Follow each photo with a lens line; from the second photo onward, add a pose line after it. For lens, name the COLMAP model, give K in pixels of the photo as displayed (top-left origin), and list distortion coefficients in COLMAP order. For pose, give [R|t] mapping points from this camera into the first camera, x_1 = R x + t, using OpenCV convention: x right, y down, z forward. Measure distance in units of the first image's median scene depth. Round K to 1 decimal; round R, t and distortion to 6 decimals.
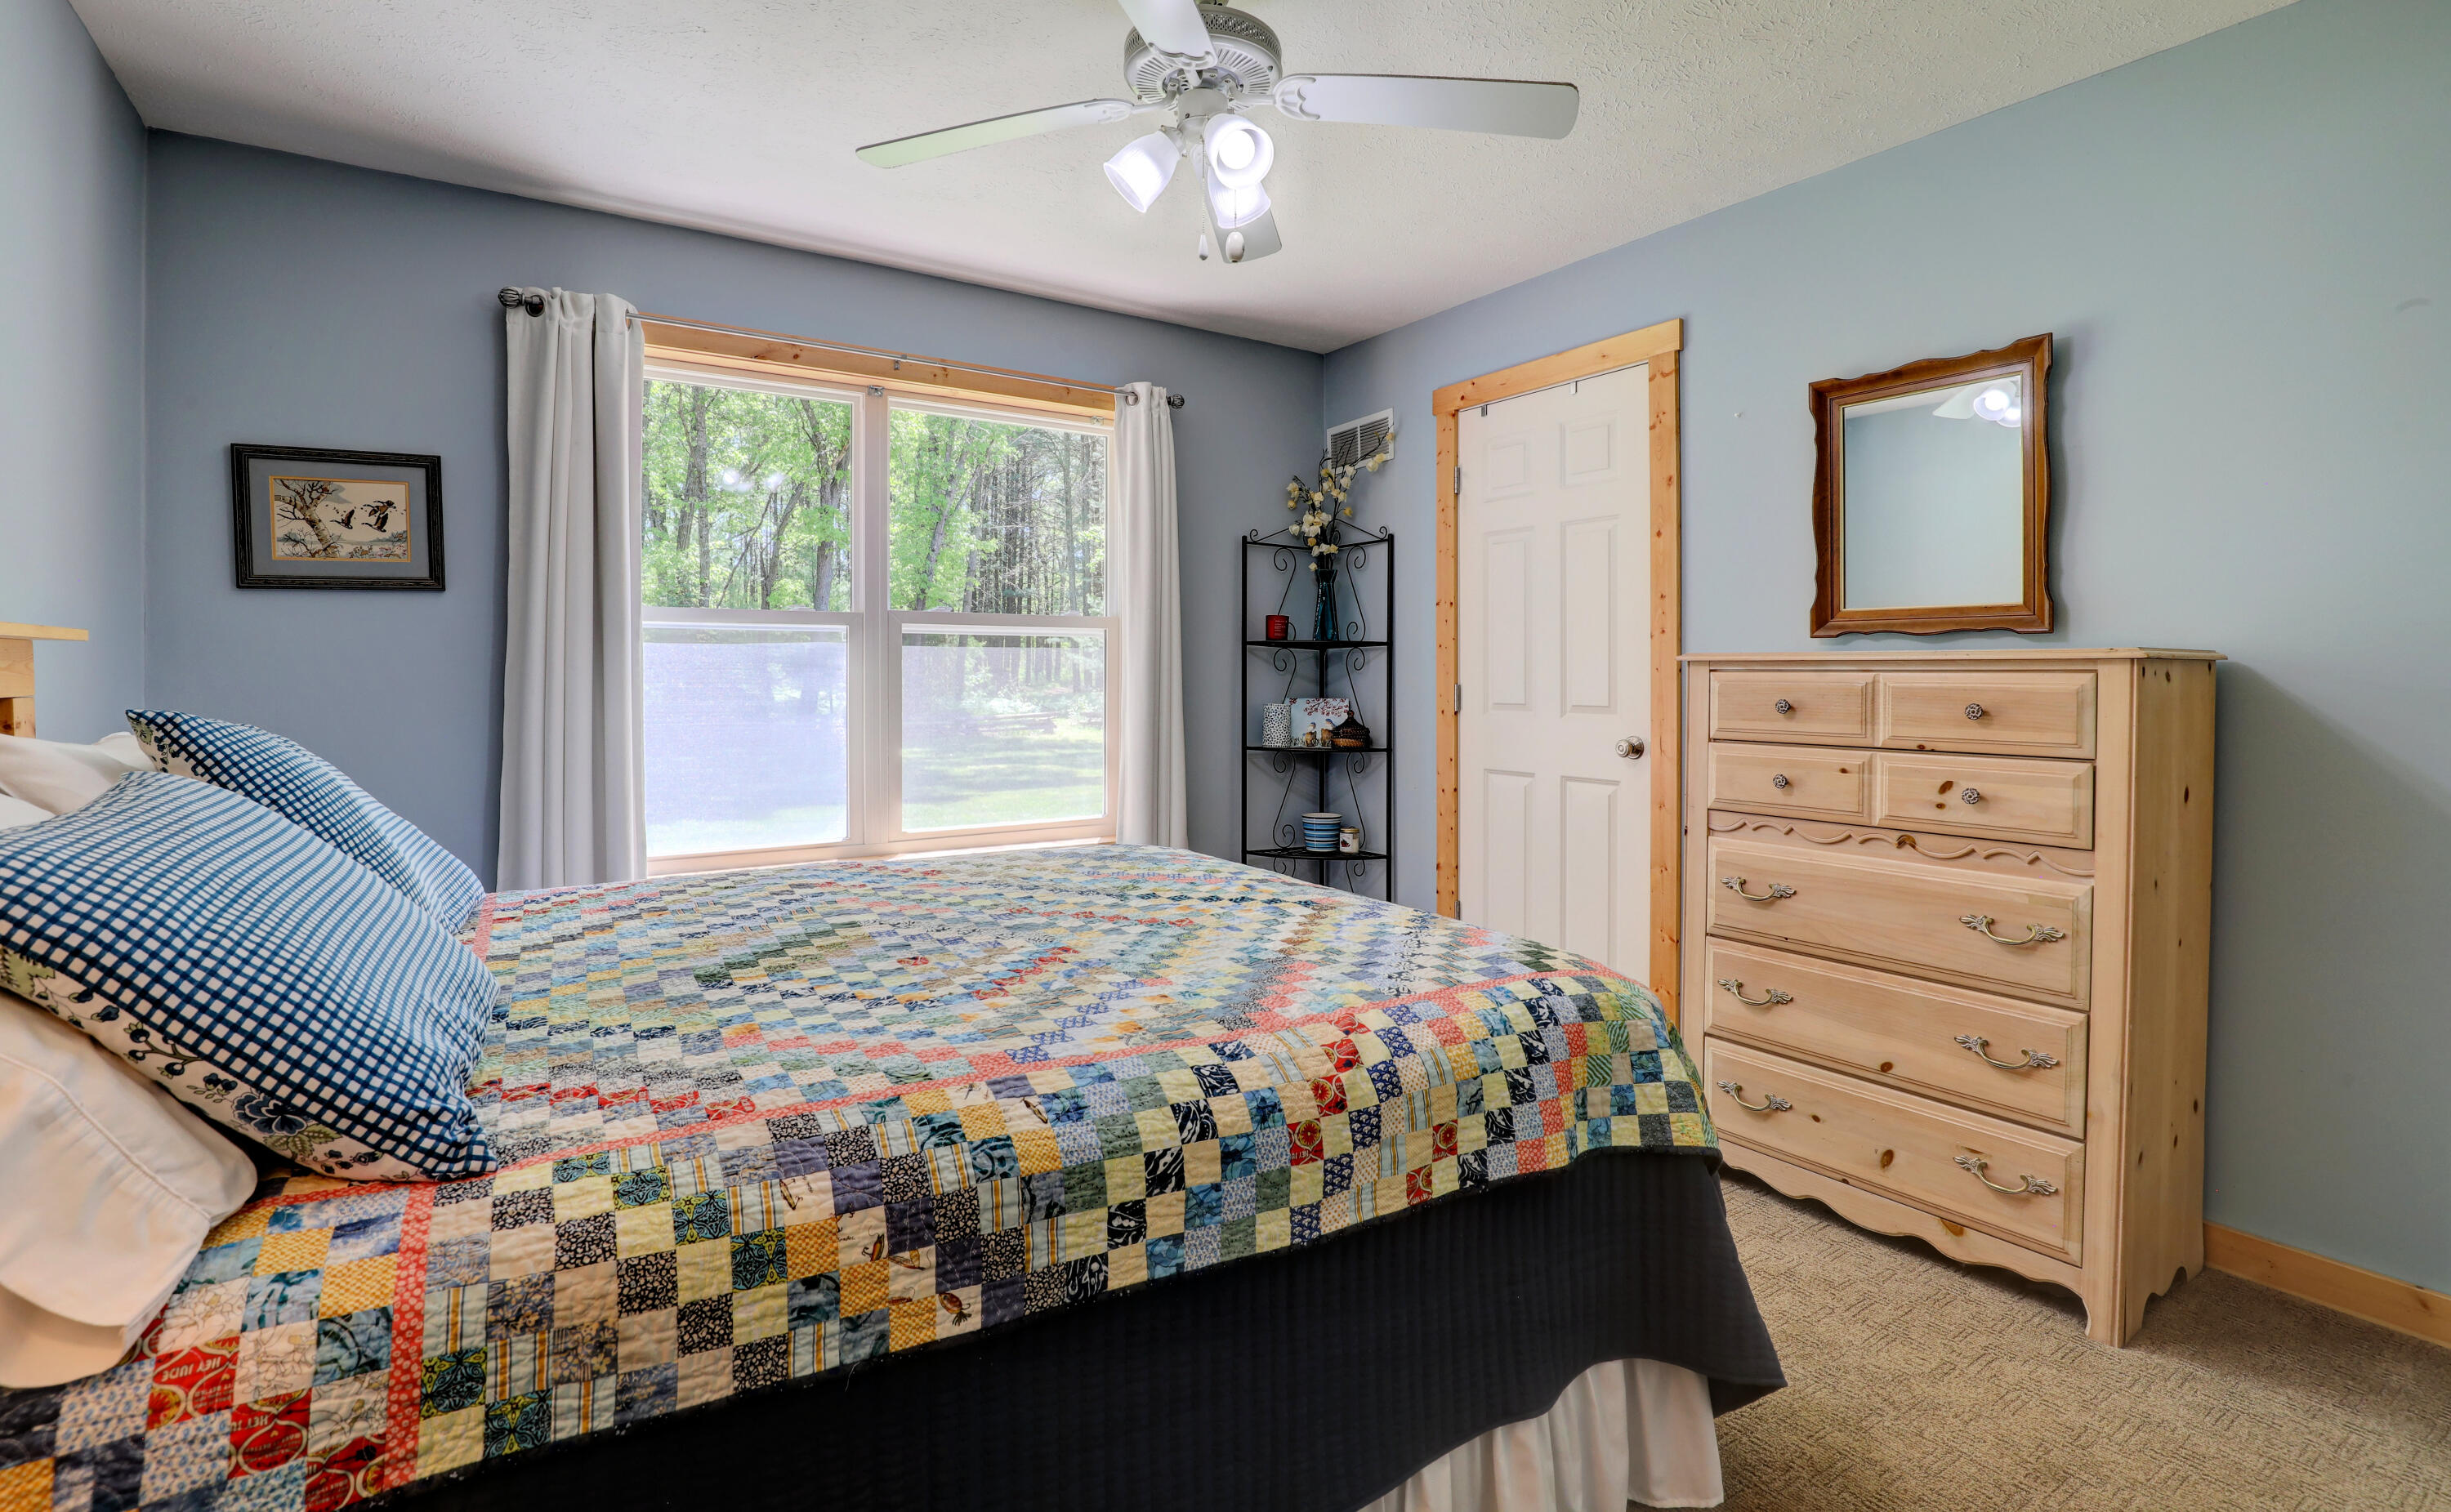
lens RADIAL K [[1099.5, 0, 1225.5], [0, 1099.5, 756.0], [0, 0, 1]] dist [-0.029580, 0.000556]
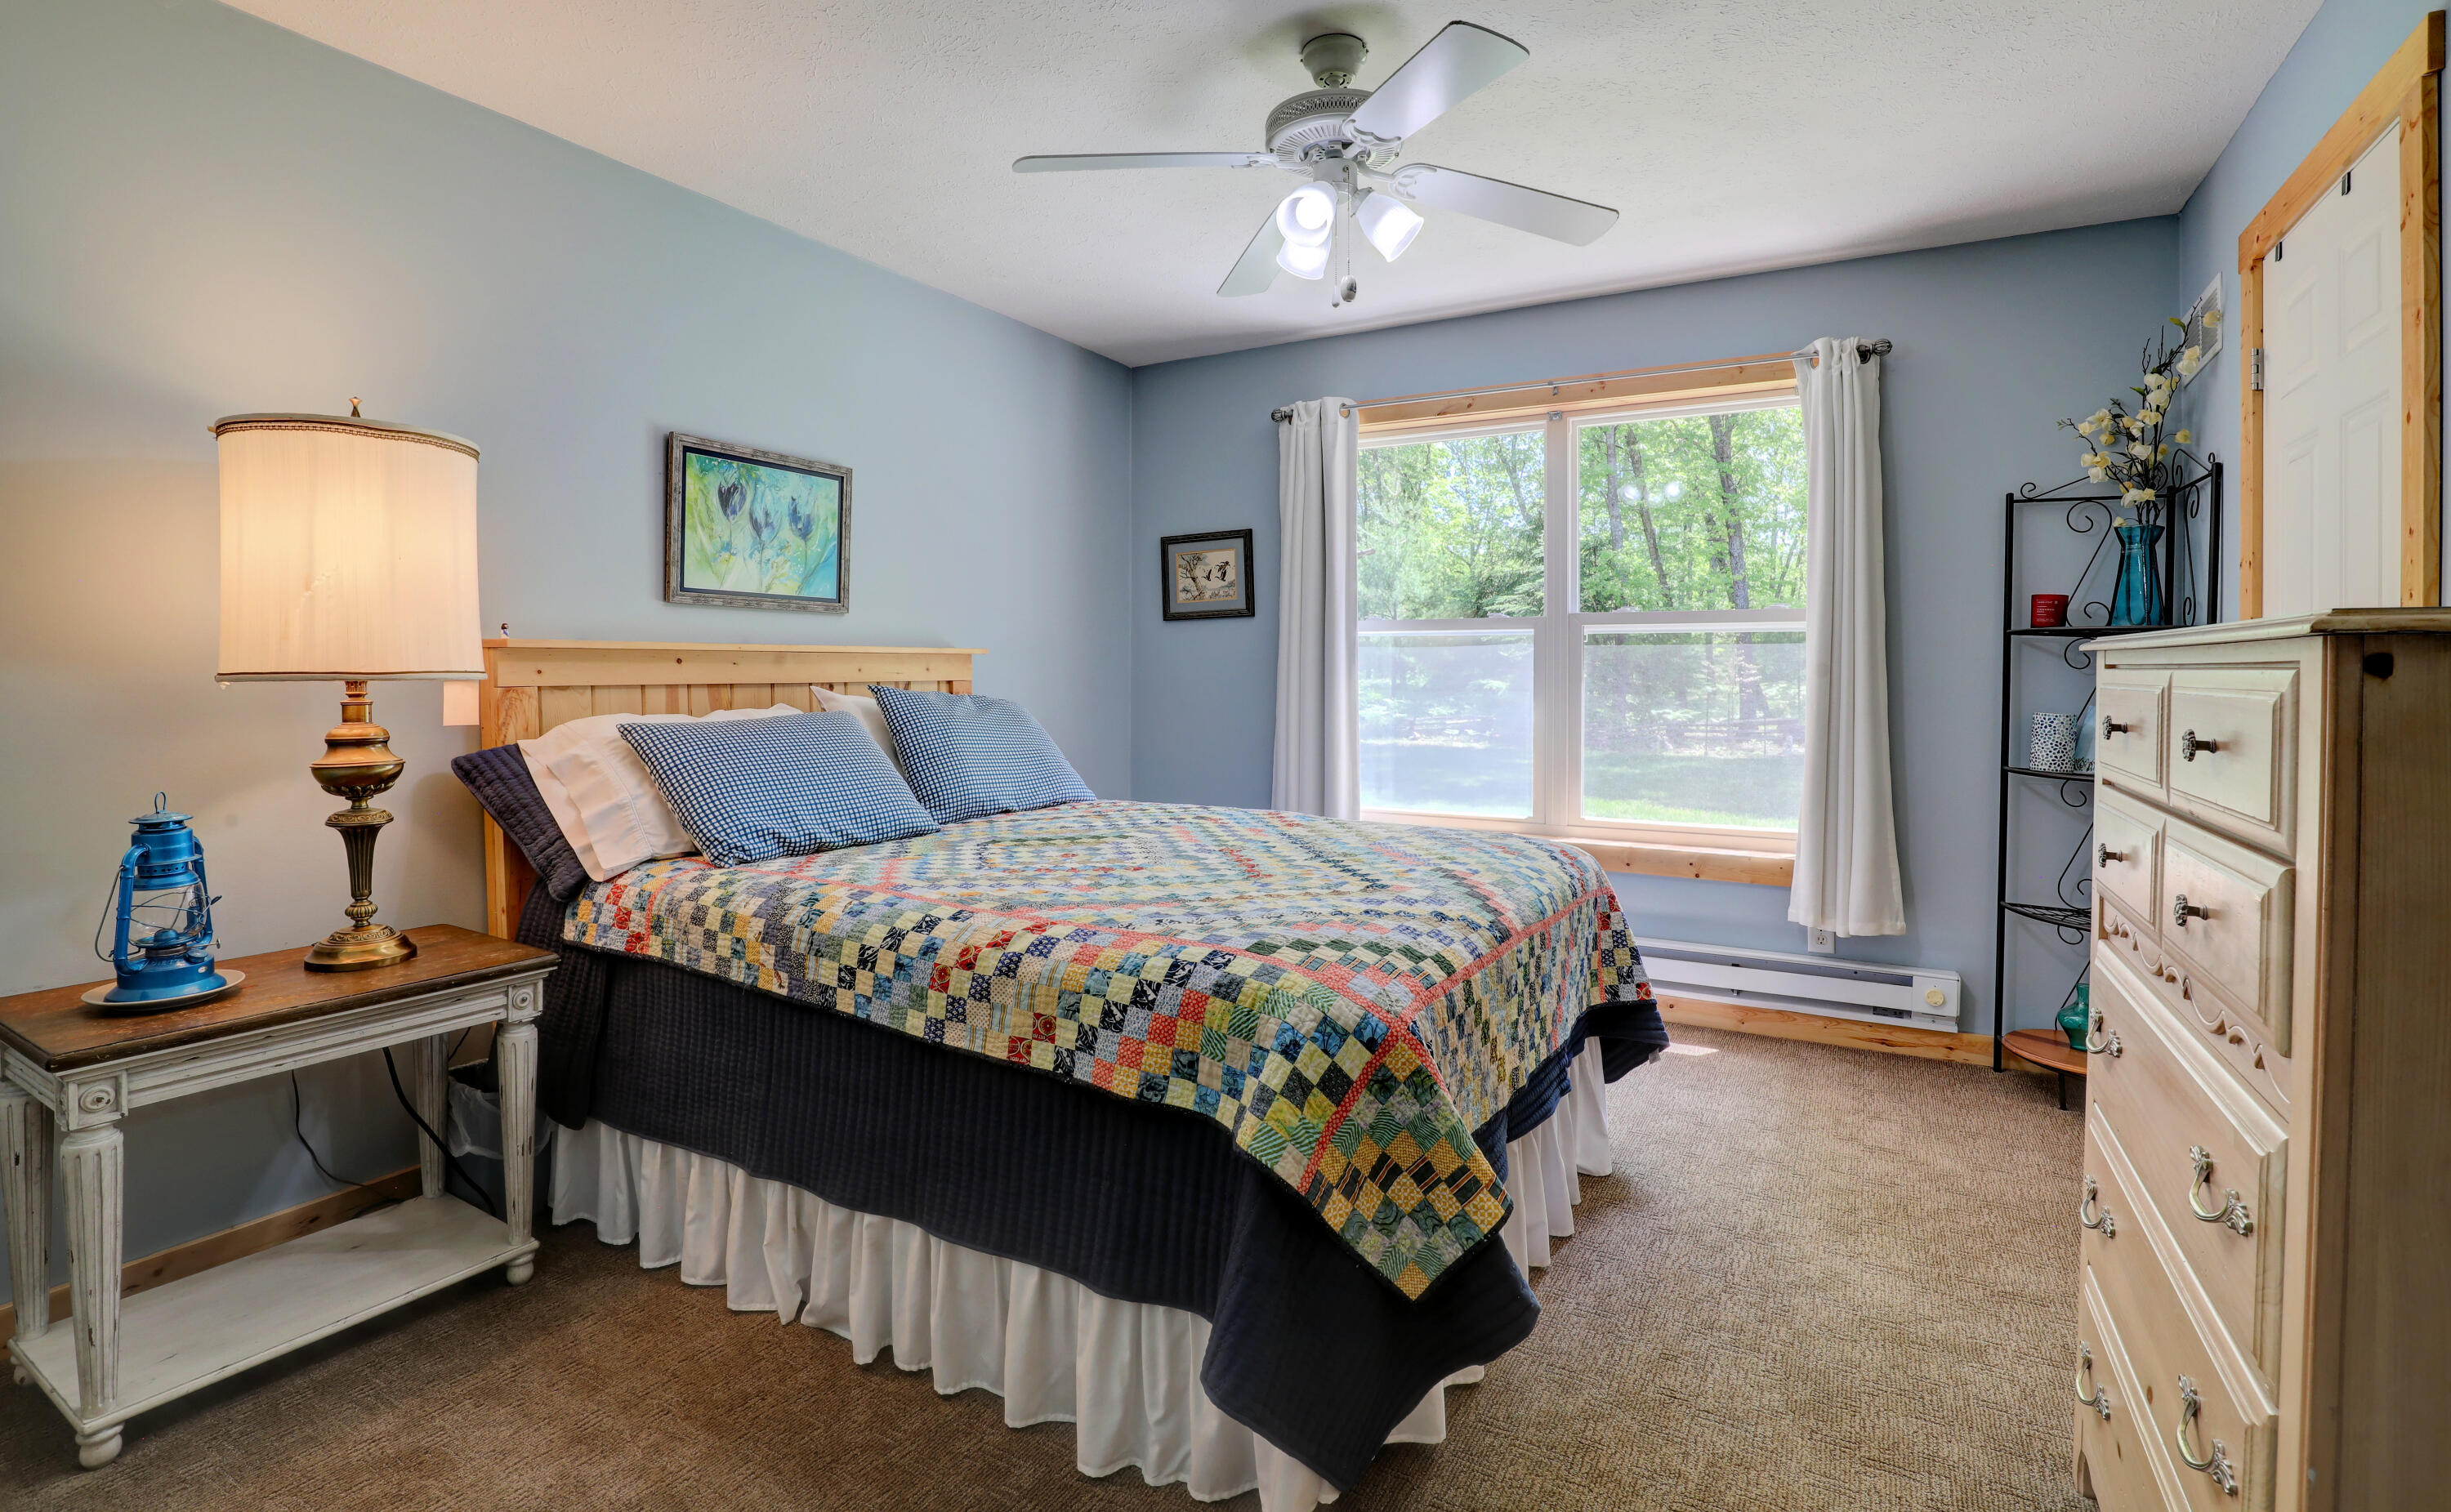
lens RADIAL K [[1099.5, 0, 1225.5], [0, 1099.5, 756.0], [0, 0, 1]] dist [-0.029580, 0.000556]
pose [[0.467350, 0.067725, -0.881475, 1.409734], [-0.068310, 0.996847, 0.040372, -0.038997], [0.881430, 0.041346, 0.470502, 0.552989]]
